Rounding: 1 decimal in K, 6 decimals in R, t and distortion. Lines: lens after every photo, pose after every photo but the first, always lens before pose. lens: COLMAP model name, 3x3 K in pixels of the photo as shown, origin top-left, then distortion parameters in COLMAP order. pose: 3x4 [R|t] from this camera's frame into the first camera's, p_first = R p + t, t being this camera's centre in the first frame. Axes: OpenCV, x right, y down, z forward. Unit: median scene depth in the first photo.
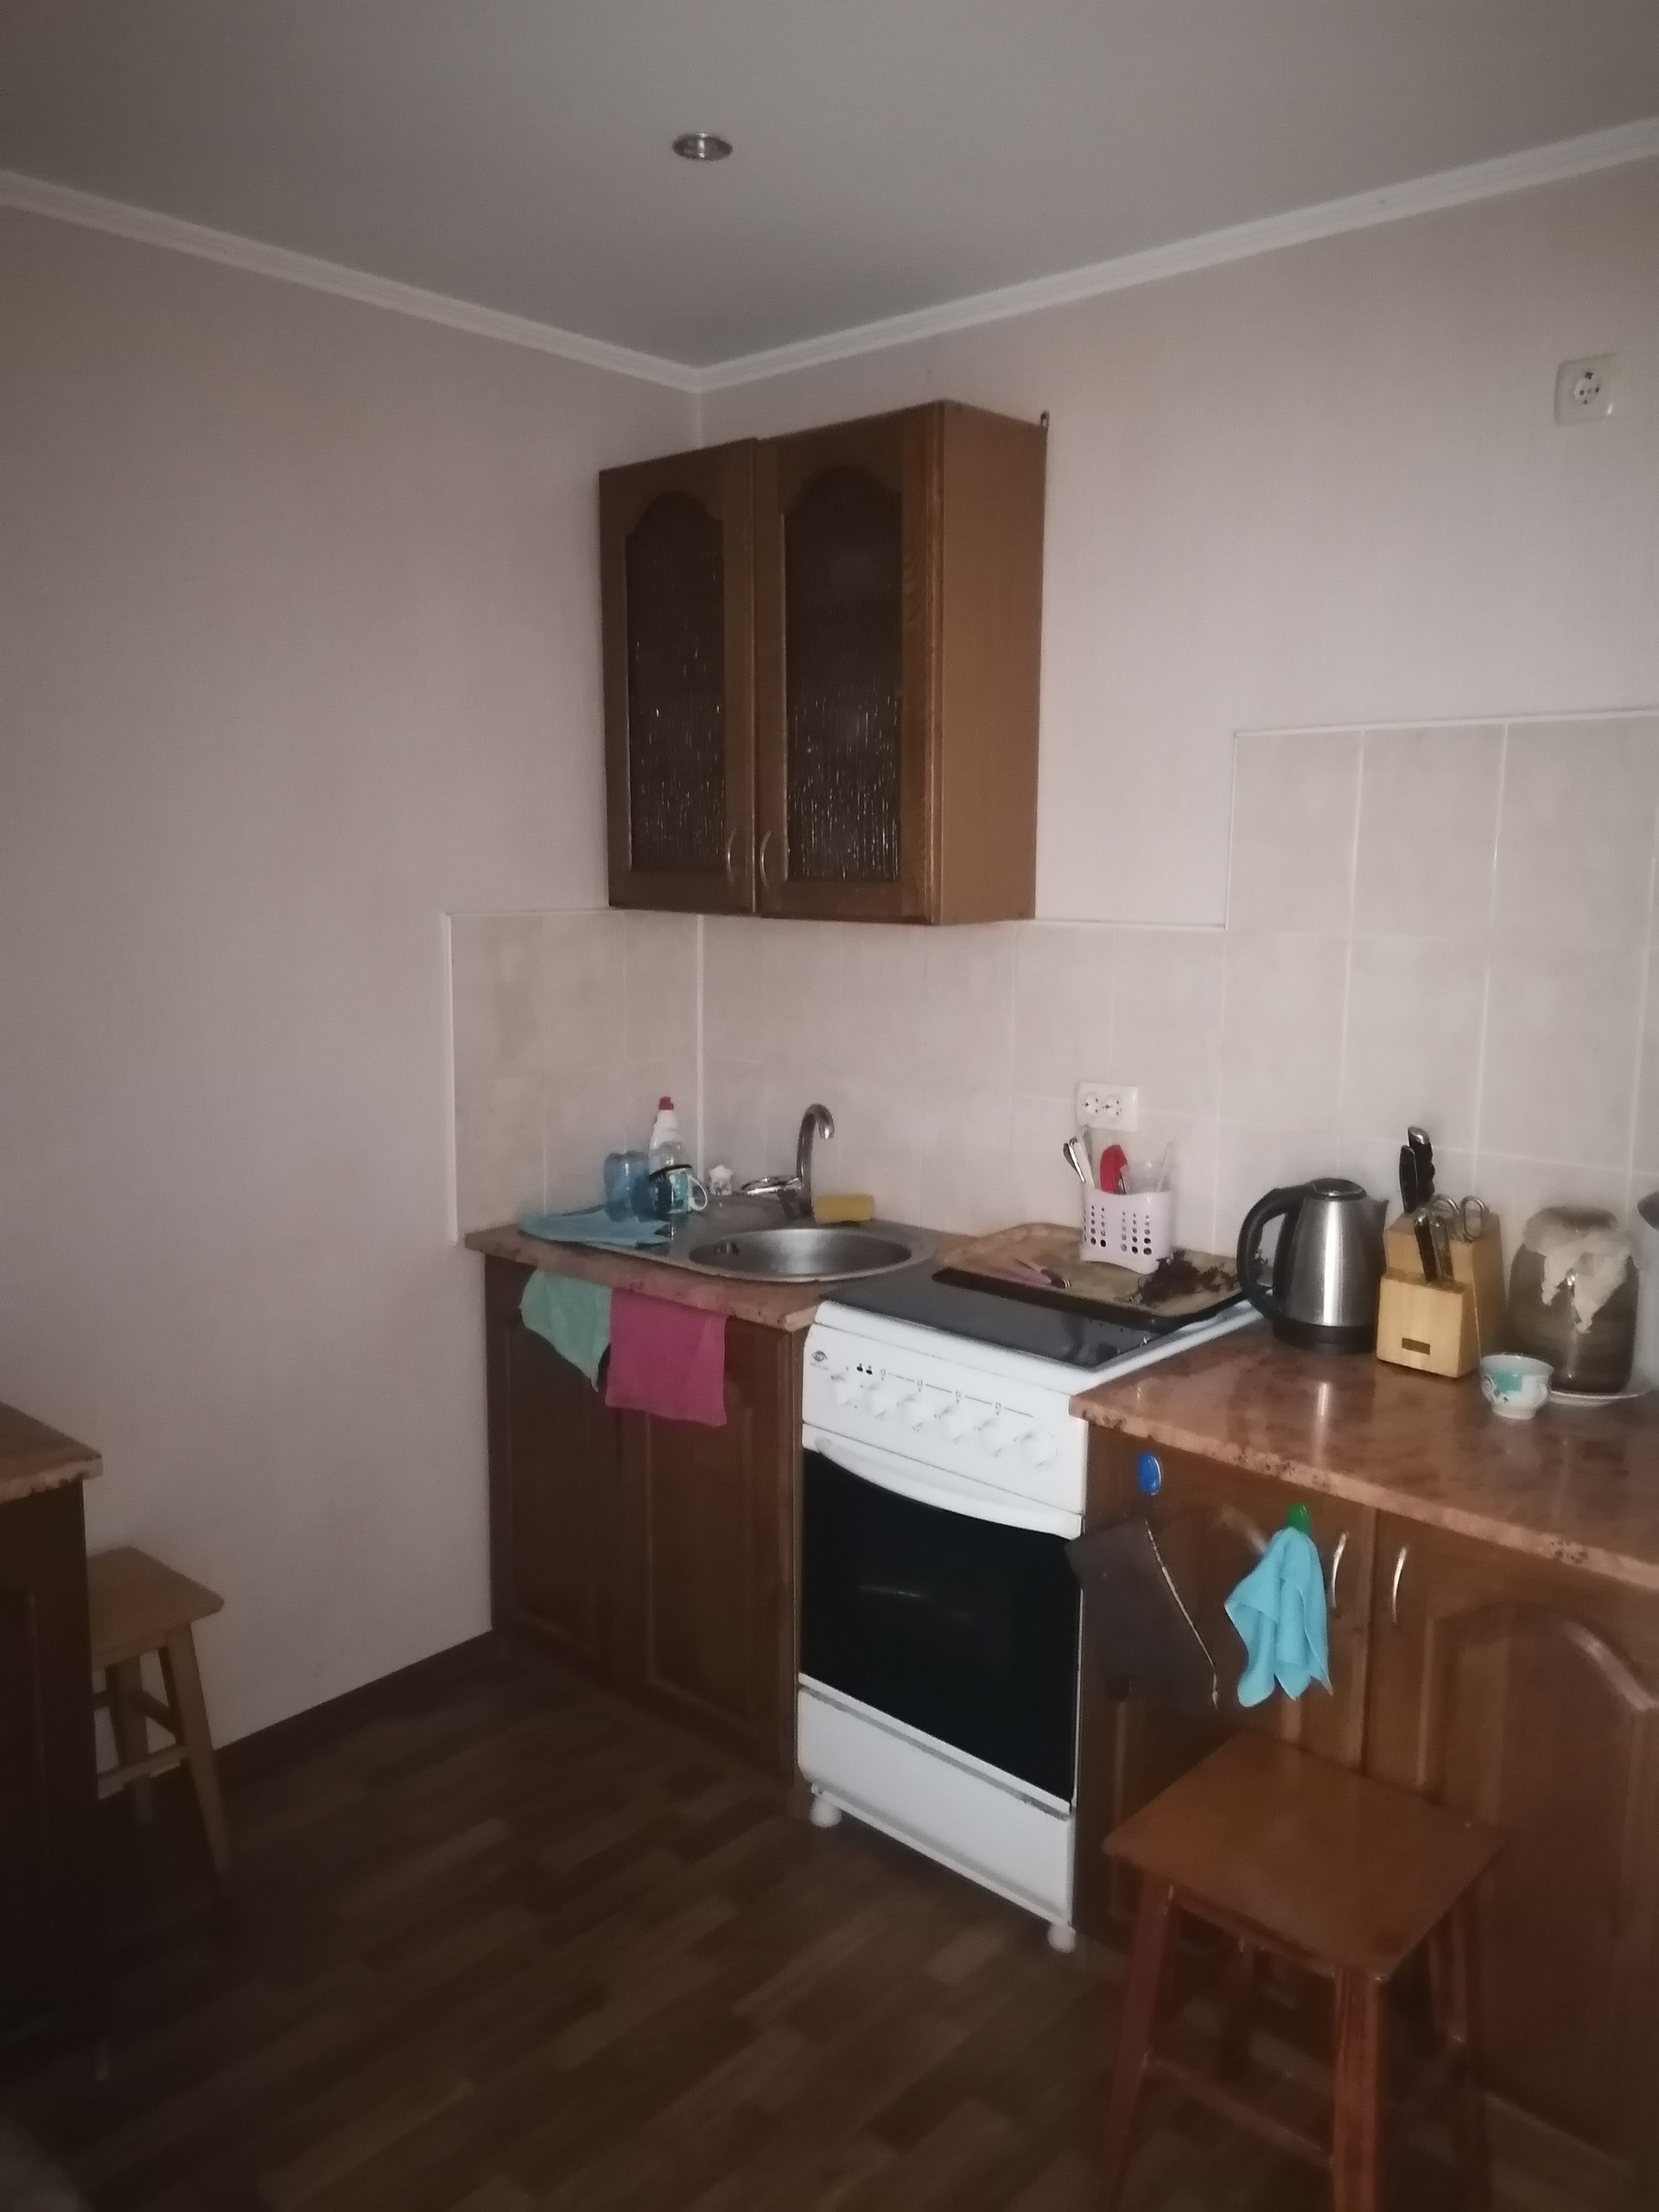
lens RADIAL K [[1668.4, 0, 829.5], [0, 1668.4, 1106.0], [0, 0, 1]] dist [0.132916, -0.182388]
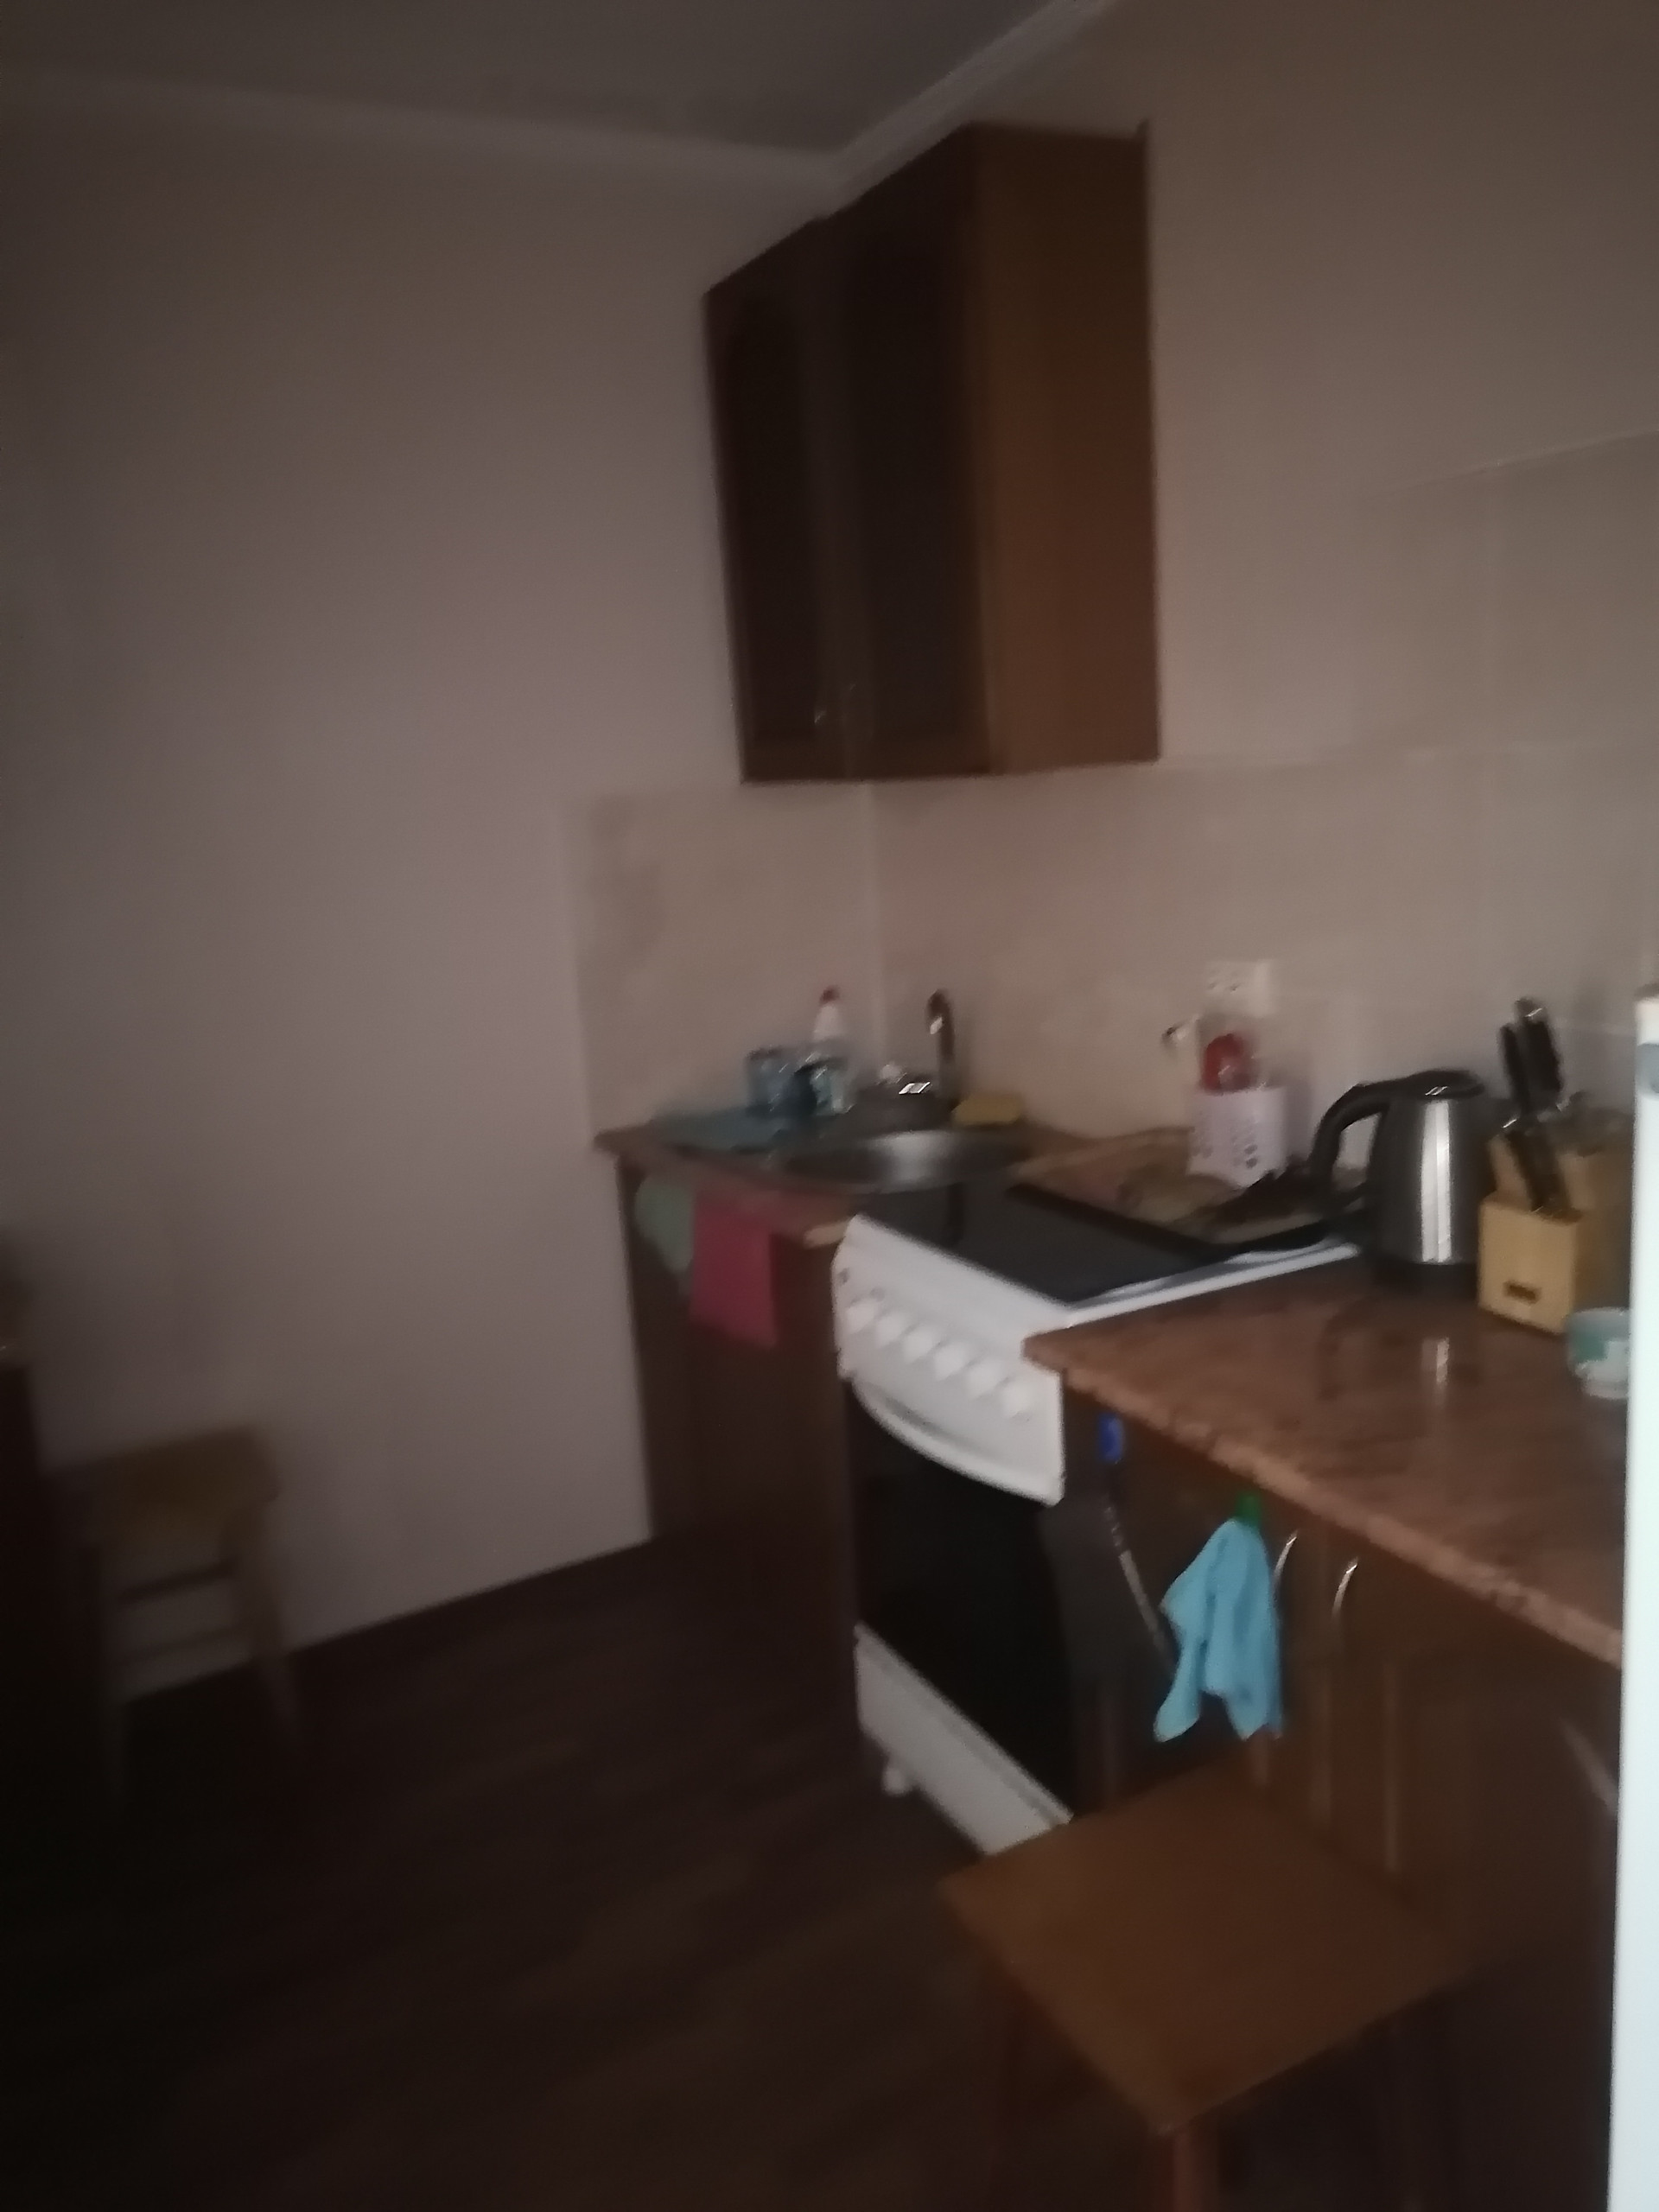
lens RADIAL K [[1668.4, 0, 829.5], [0, 1668.4, 1106.0], [0, 0, 1]] dist [0.132916, -0.182388]
pose [[0.934372, 0.001883, -0.356295, 0.296780], [0.018117, 0.998441, 0.052788, 0.013456], [0.355839, -0.055779, 0.932881, 0.180472]]
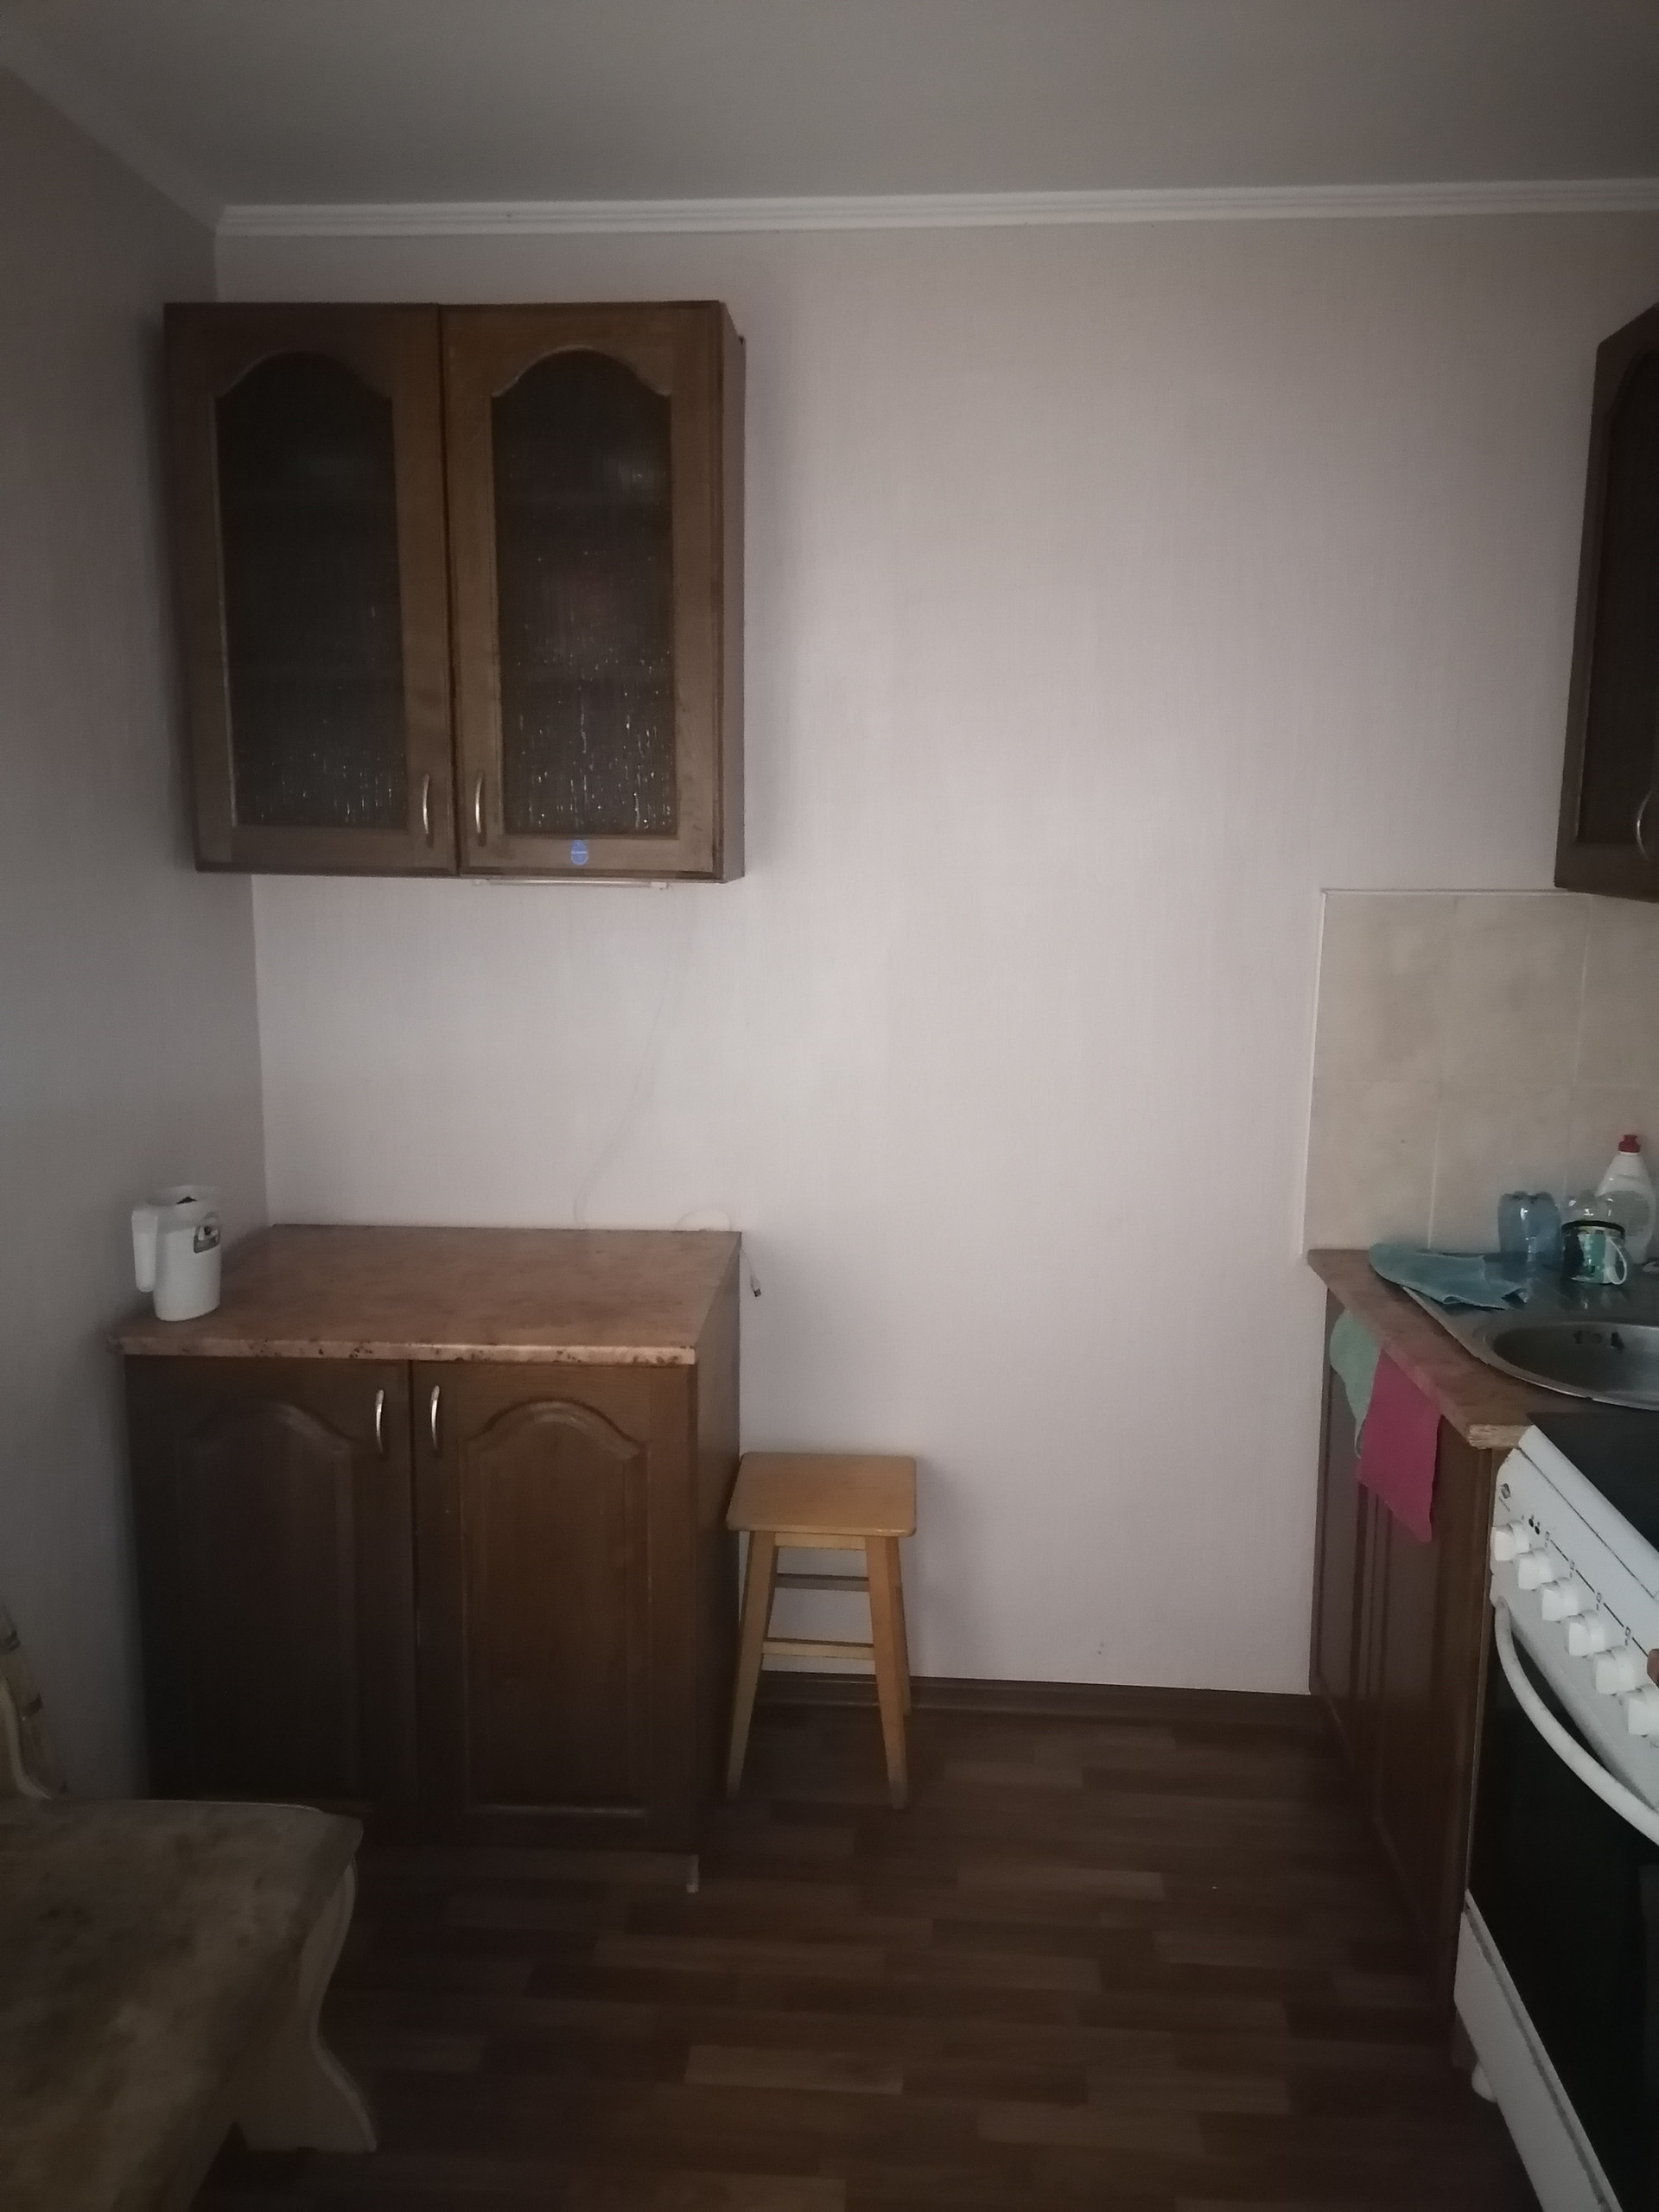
lens RADIAL K [[1668.4, 0, 829.5], [0, 1668.4, 1106.0], [0, 0, 1]] dist [0.132916, -0.182388]
pose [[0.610083, 0.134478, -0.780842, 0.376364], [-0.125886, 0.989425, 0.072044, -0.037208], [0.782273, 0.054344, 0.620561, 0.280802]]
